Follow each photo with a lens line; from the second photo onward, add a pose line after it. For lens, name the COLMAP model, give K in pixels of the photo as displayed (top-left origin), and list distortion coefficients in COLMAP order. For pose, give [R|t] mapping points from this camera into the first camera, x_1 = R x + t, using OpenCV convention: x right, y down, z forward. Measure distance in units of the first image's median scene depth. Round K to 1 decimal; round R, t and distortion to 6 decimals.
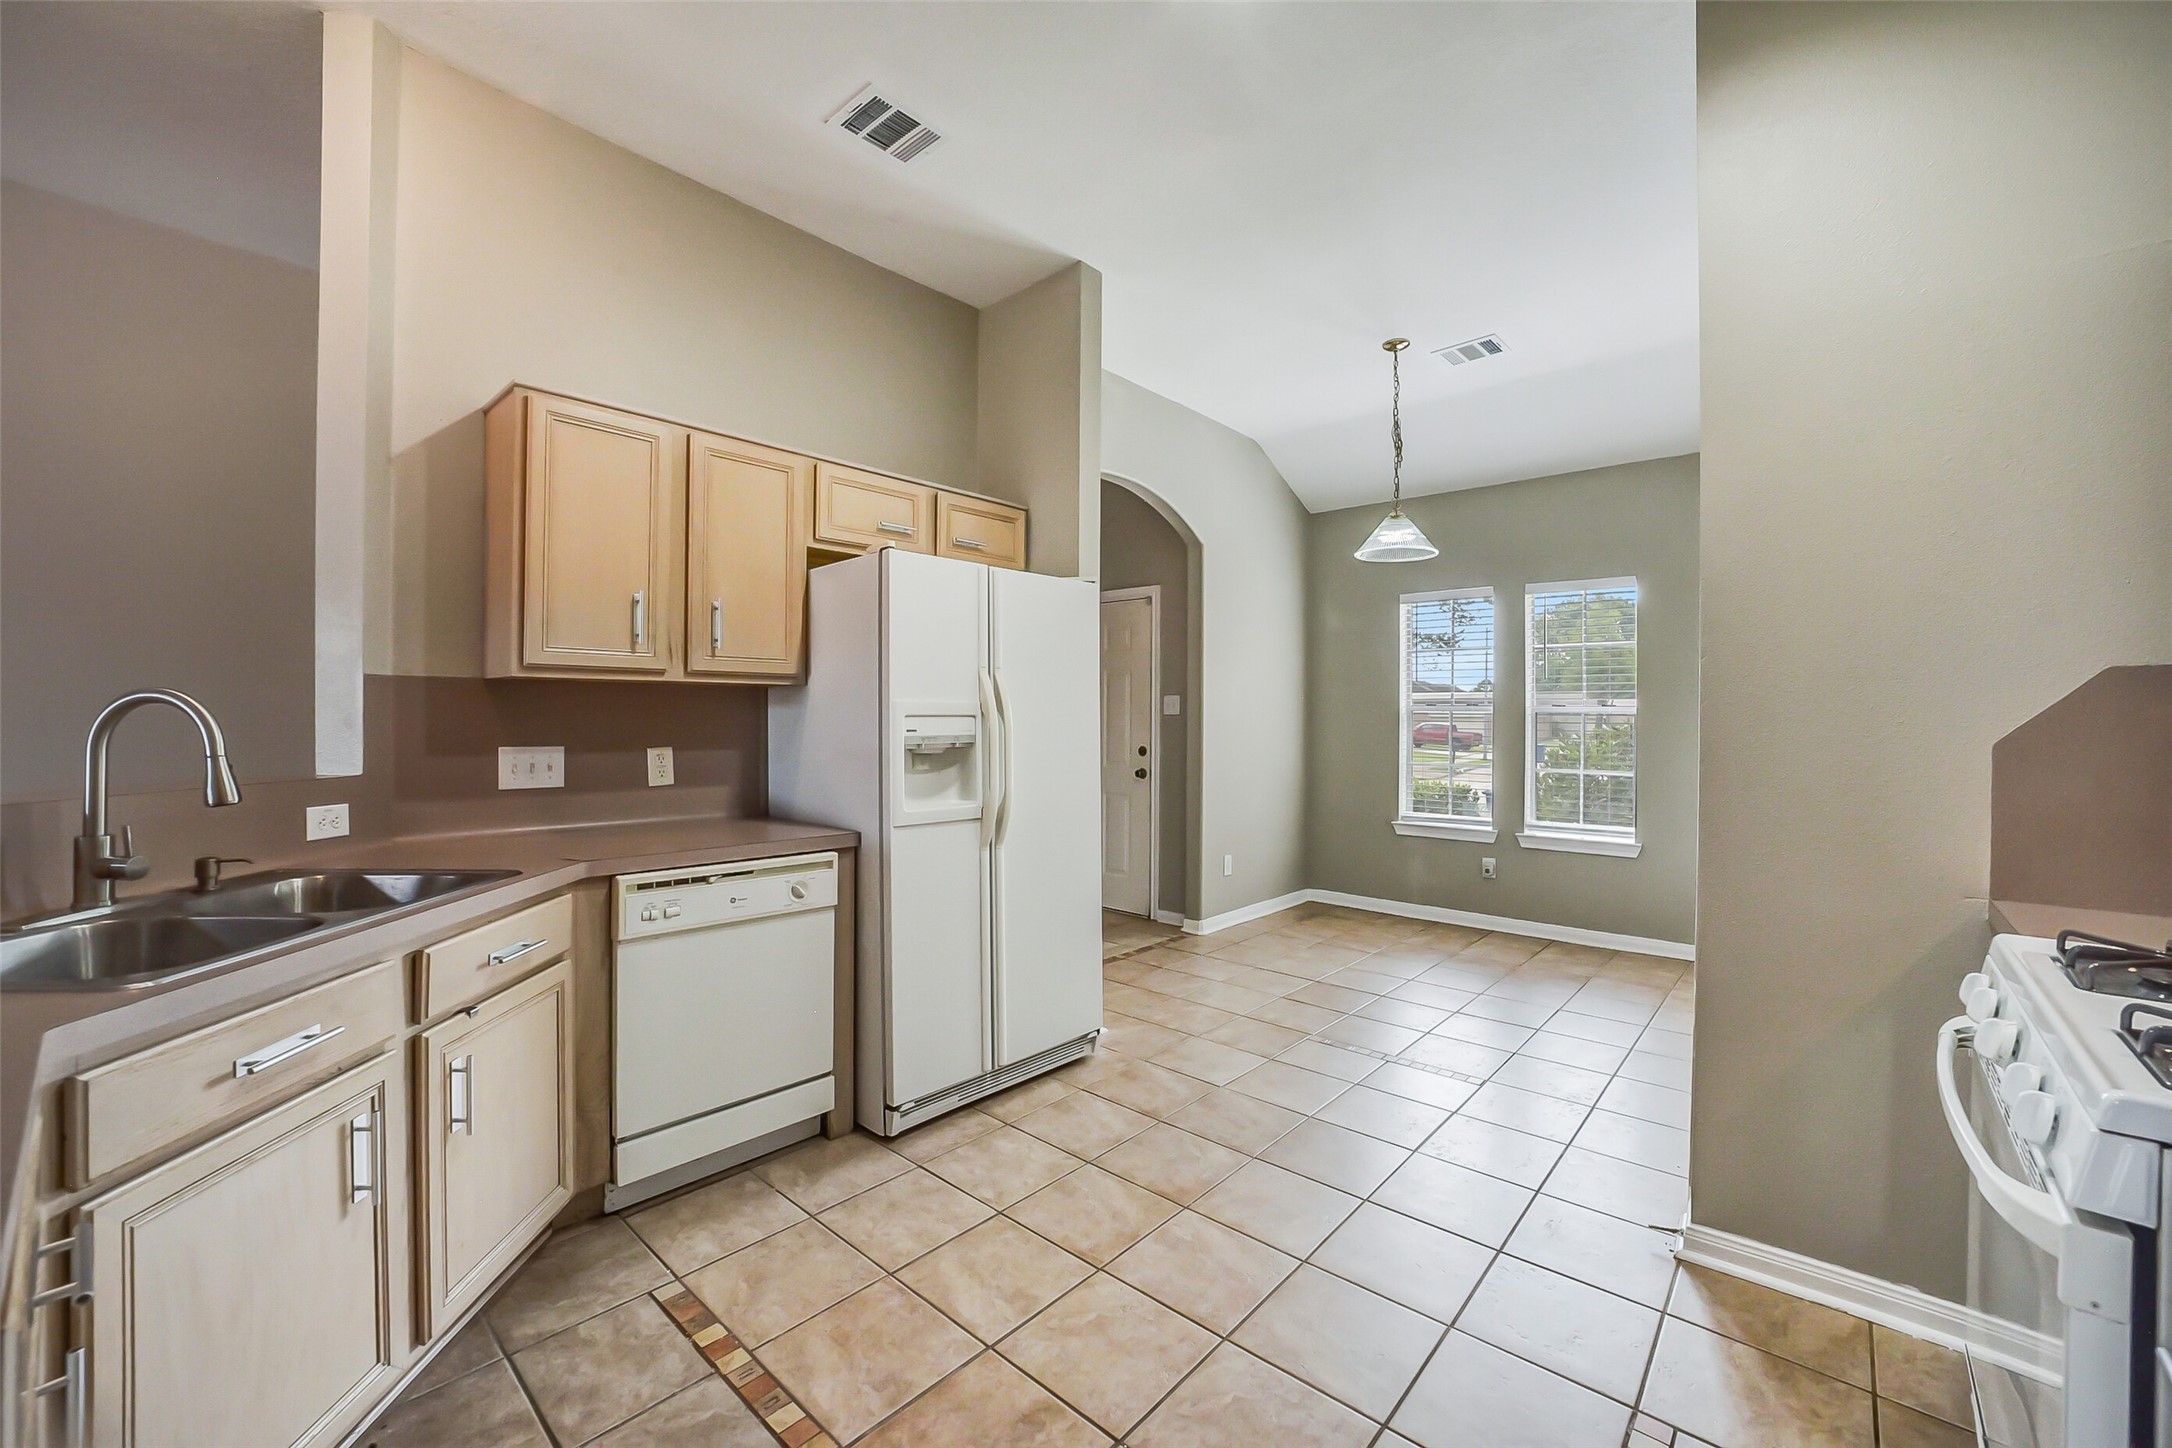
lens RADIAL K [[858.5, 0, 1086.0], [0, 858.5, 724.0], [0, 0, 1]] dist [-0.035749, 0.009266]
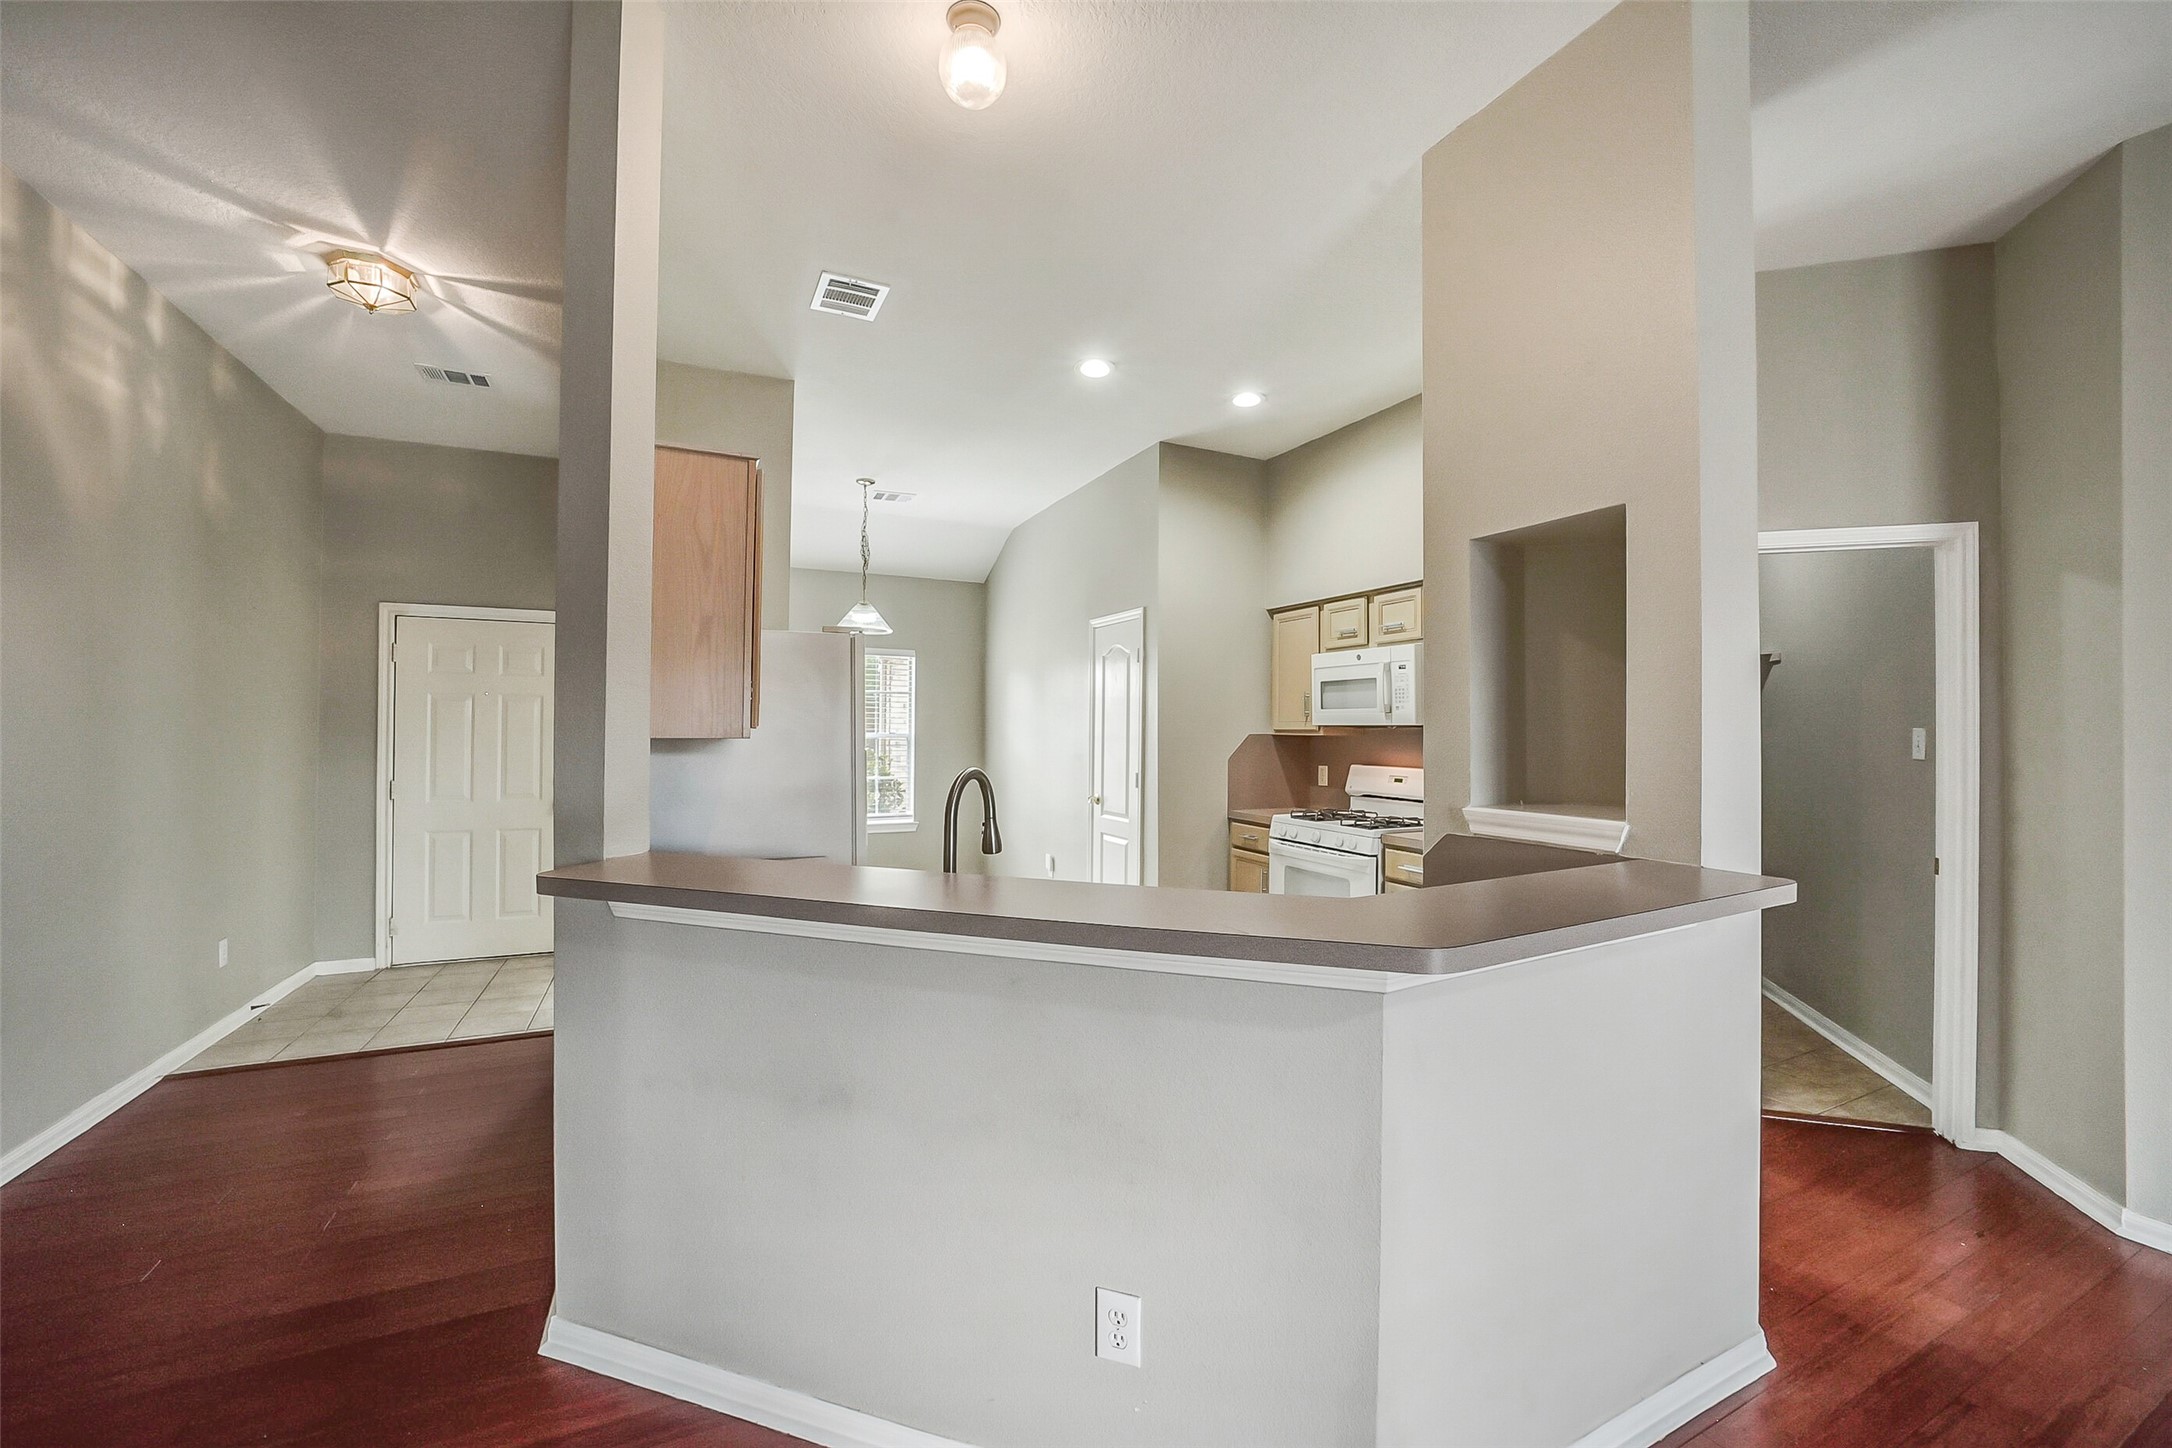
lens RADIAL K [[857.6, 0, 1092.6], [0, 857.6, 730.1], [0, 0, 1]] dist [-0.038888, 0.008297]
pose [[0.372500, -0.002888, 0.928028, -1.323891], [0.002604, 0.999994, 0.002067, -0.057970], [-0.928028, 0.001647, 0.372506, 0.202813]]
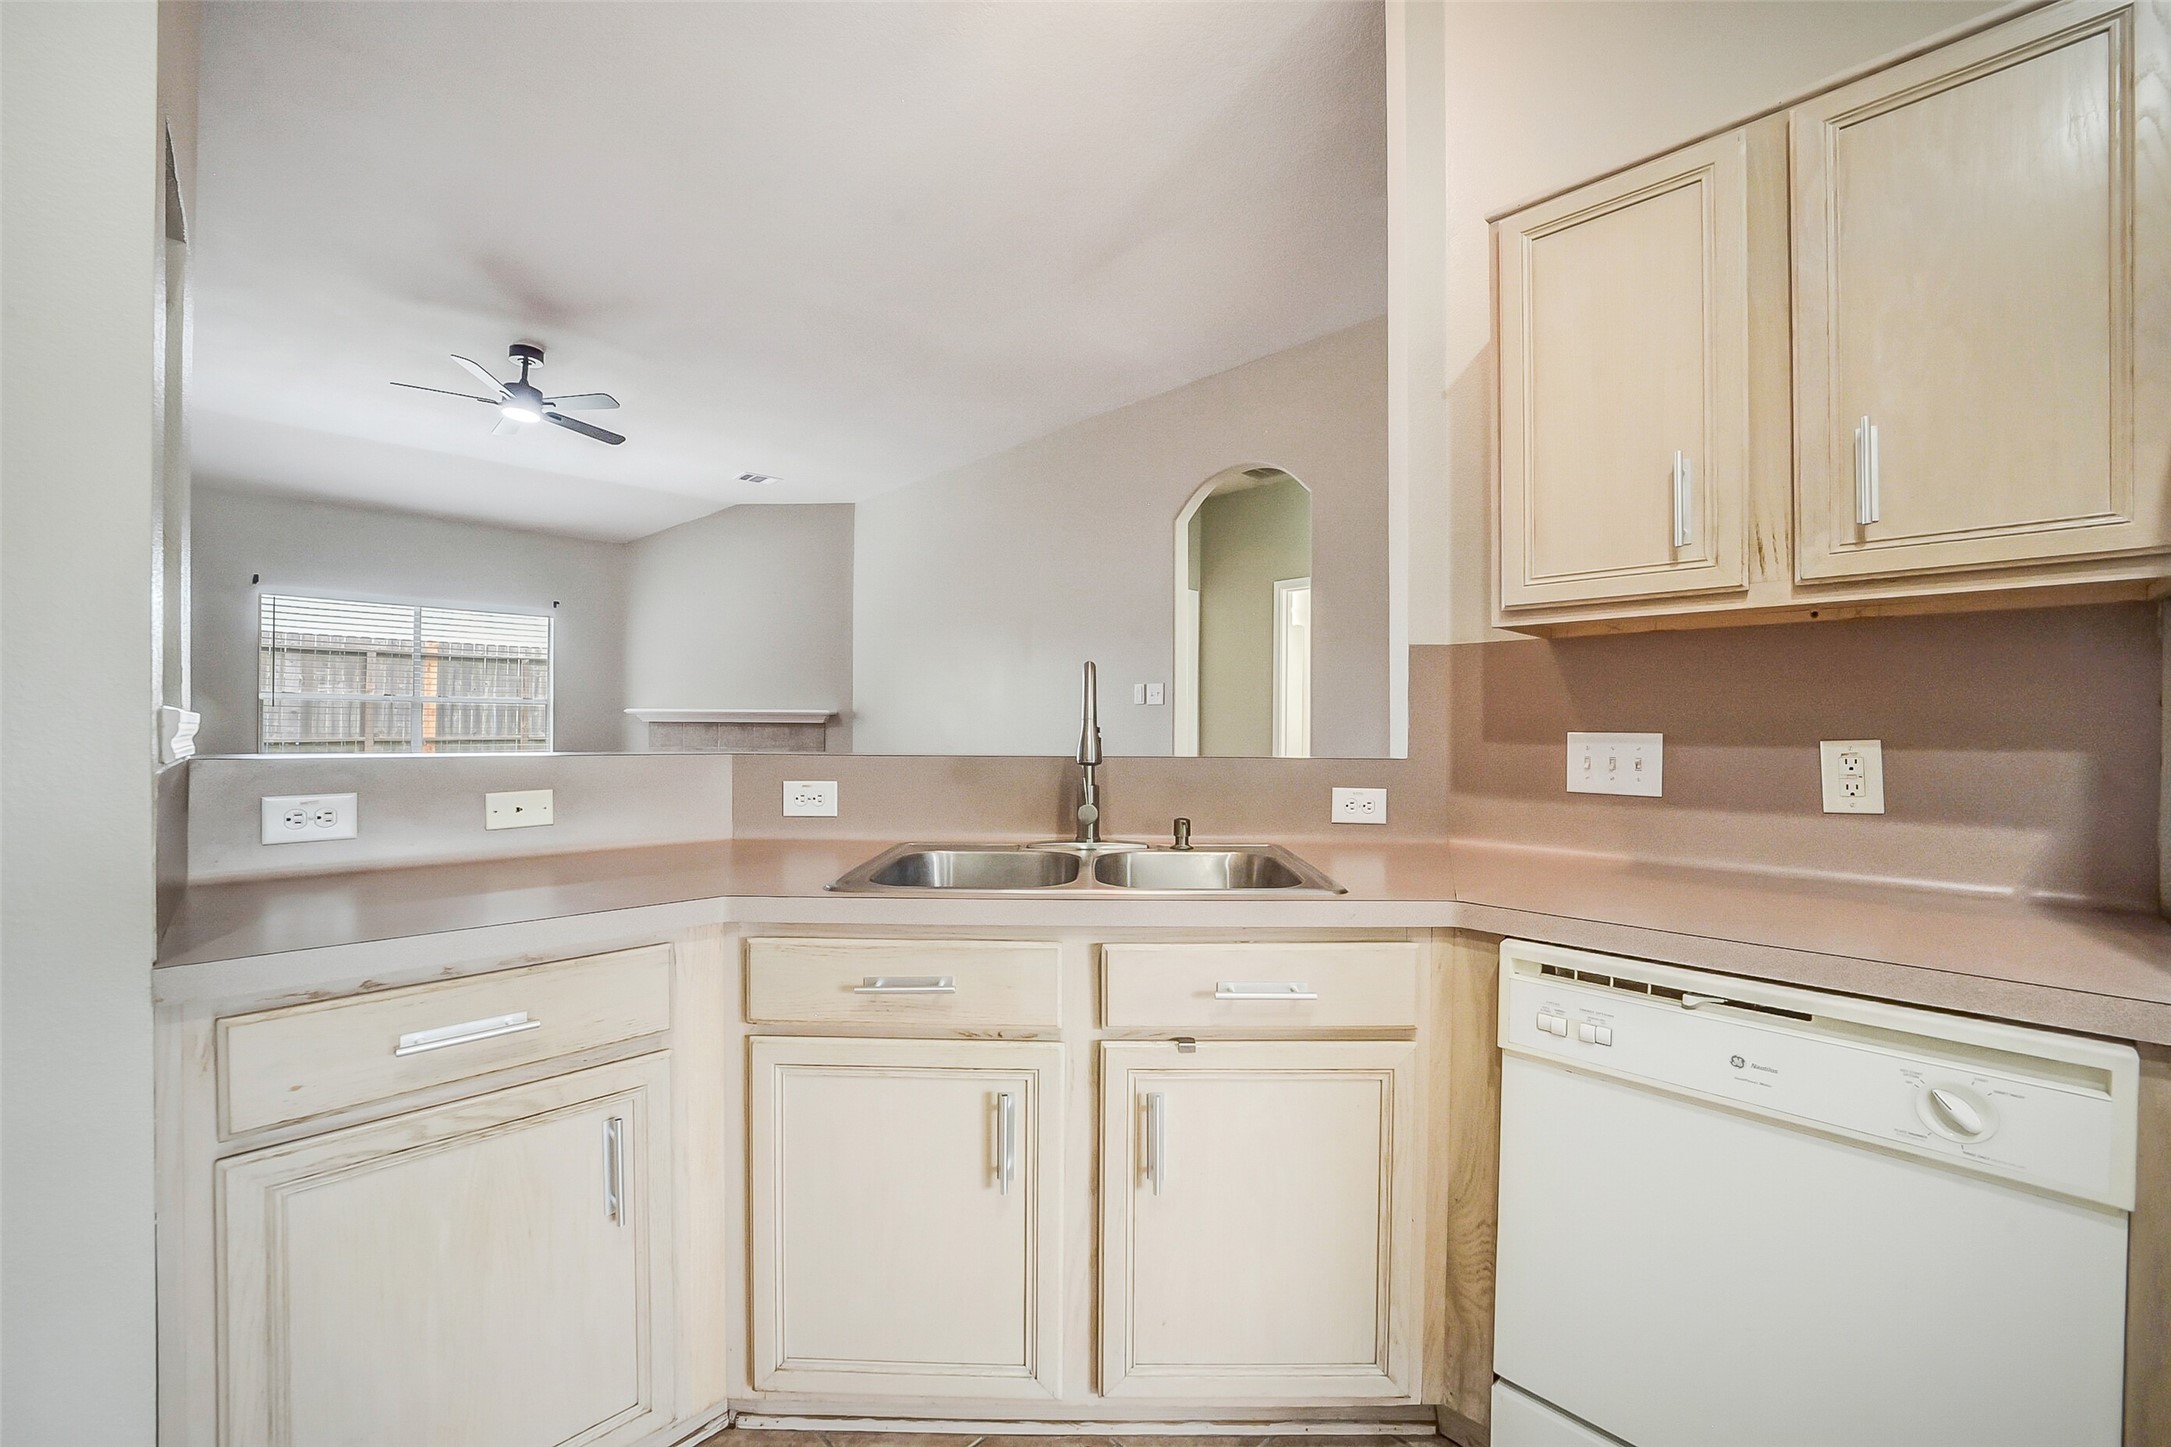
lens RADIAL K [[857.2, 0, 1092.1], [0, 857.2, 729.6], [0, 0, 1]] dist [-0.038888, 0.008297]
pose [[-0.054536, -0.004508, -0.998502, 0.048869], [-0.013692, 0.999899, -0.003766, 0.033113], [0.998418, 0.013466, -0.054593, 0.629493]]
